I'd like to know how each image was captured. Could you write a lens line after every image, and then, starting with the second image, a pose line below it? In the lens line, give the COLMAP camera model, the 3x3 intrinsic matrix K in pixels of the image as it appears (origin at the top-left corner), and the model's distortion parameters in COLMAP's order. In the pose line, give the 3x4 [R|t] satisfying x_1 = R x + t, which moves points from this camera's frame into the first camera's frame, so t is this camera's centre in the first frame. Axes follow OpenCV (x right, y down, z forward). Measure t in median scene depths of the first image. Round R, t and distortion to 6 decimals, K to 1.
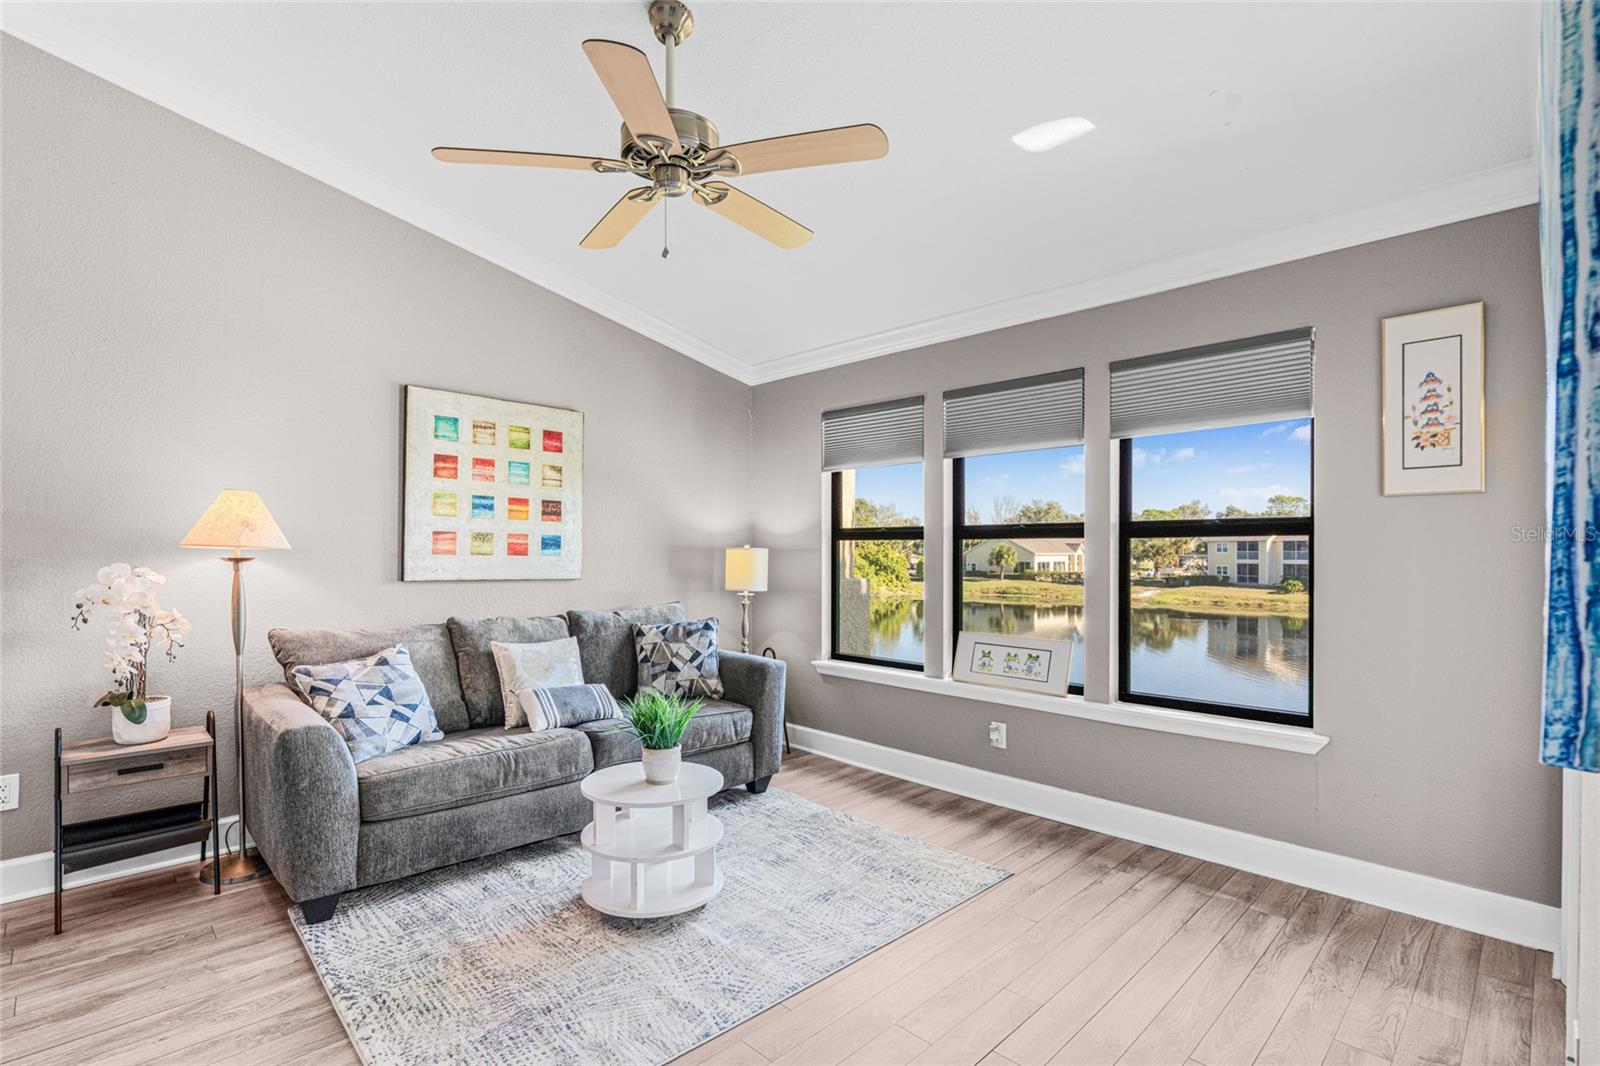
lens RADIAL K [[731.6, 0, 800.0], [0, 731.6, 533.0], [0, 0, 1]] dist [0.000118, 0.000390]
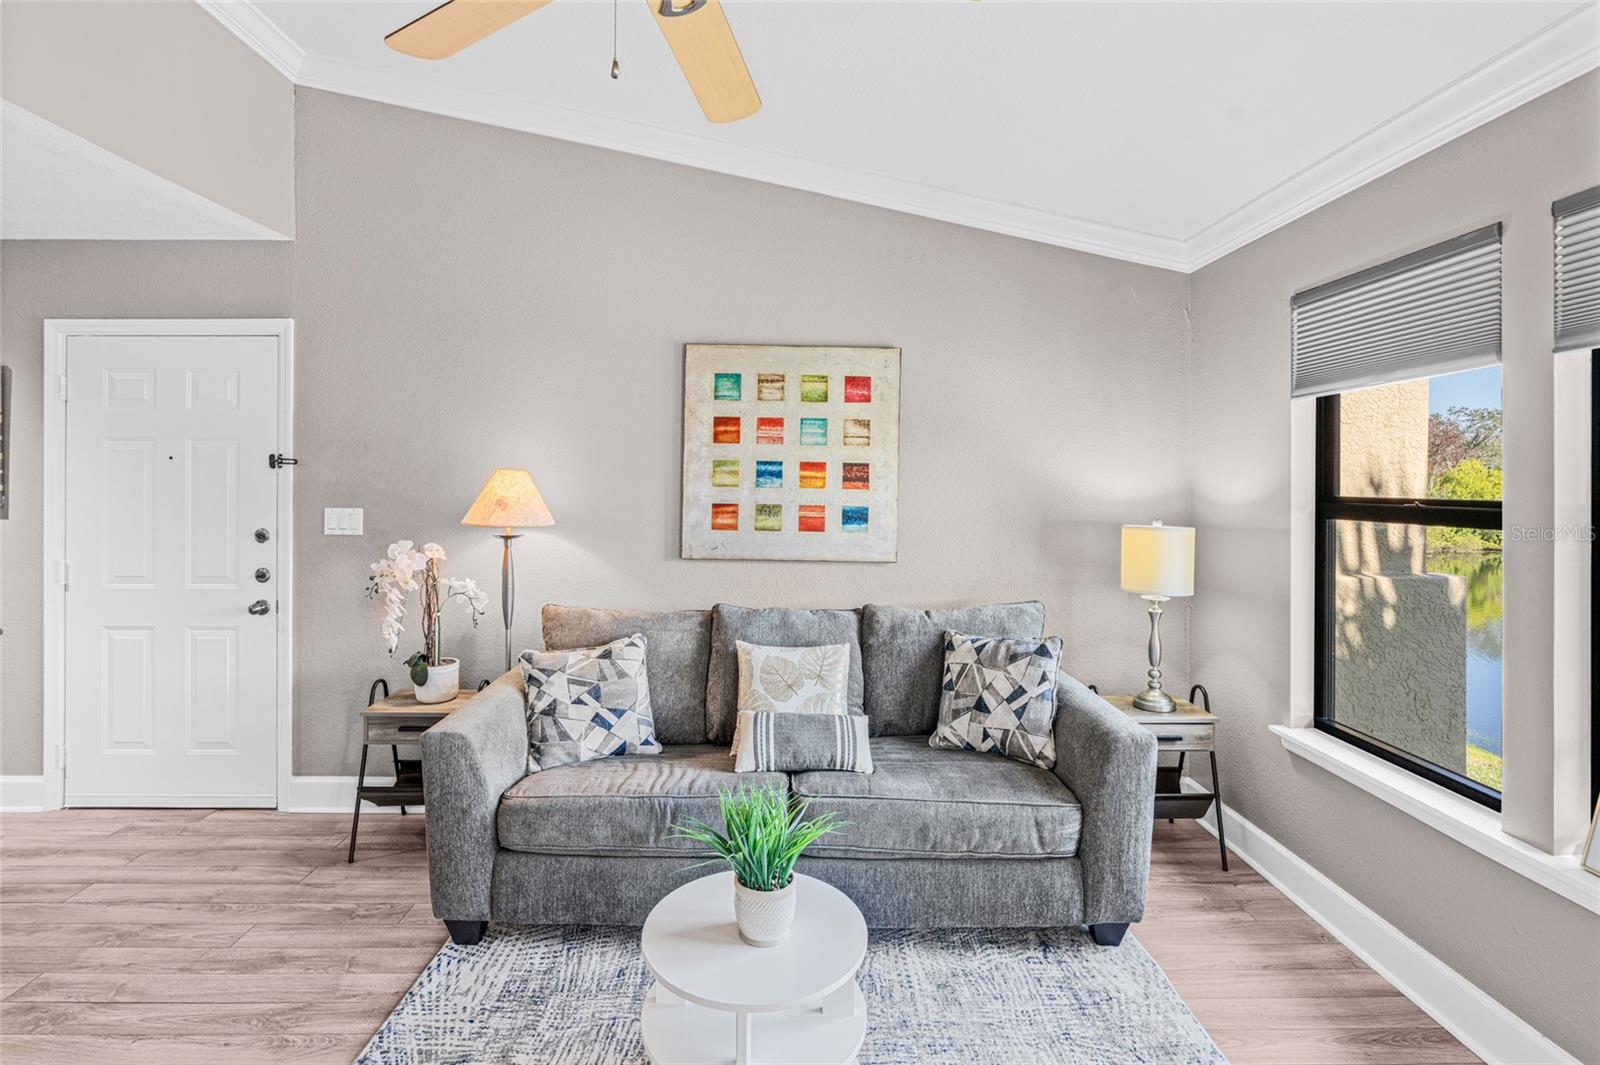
lens RADIAL K [[737.4, 0, 804.4], [0, 737.4, 474.6], [0, 0, 1]] dist [-0.002129, 0.000701]
pose [[0.725366, -0.005104, -0.688345, 0.188909], [0.009987, 0.999945, 0.003109, -0.037467], [0.688291, -0.009130, 0.725377, 0.401424]]
